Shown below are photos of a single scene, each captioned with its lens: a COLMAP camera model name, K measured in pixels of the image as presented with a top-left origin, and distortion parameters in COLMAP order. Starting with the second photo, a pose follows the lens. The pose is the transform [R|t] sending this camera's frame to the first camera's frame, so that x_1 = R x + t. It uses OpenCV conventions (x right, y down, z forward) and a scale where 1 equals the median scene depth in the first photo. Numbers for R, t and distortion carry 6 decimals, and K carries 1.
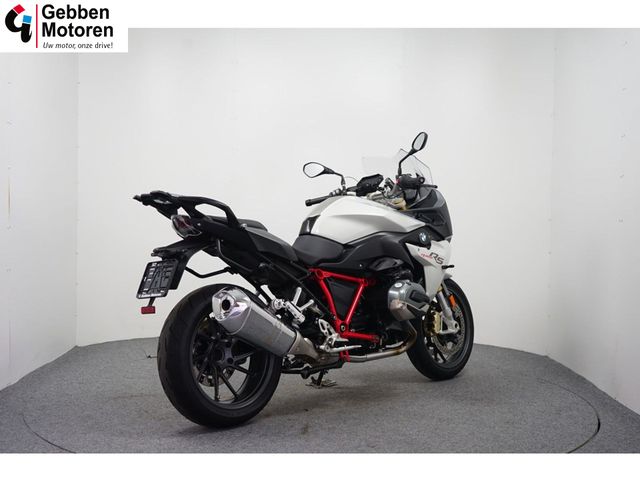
lens RADIAL K [[827.7, 0, 320.1], [0, 827.7, 240.0], [0, 0, 1]] dist [0.007770, 0.000000]
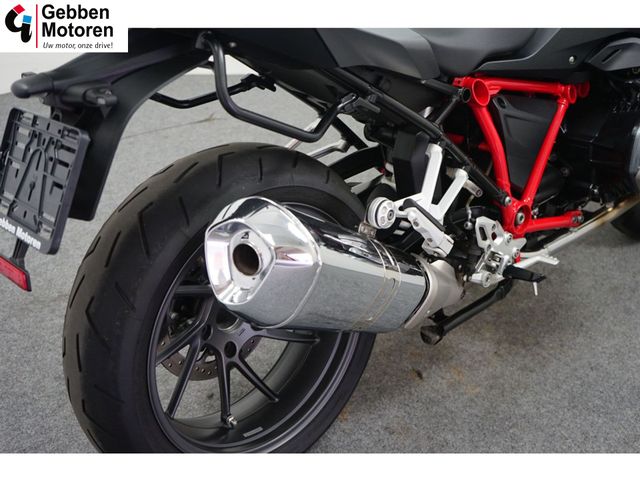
lens RADIAL K [[793.9, 0, 319.3], [0, 793.9, 239.4], [0, 0, 1]] dist [-0.009404, 0.000000]
pose [[0.998318, 0.048259, -0.032141, -0.064836], [-0.029162, 0.897010, 0.441047, -0.064673], [0.050116, -0.439368, 0.896908, 0.635929]]
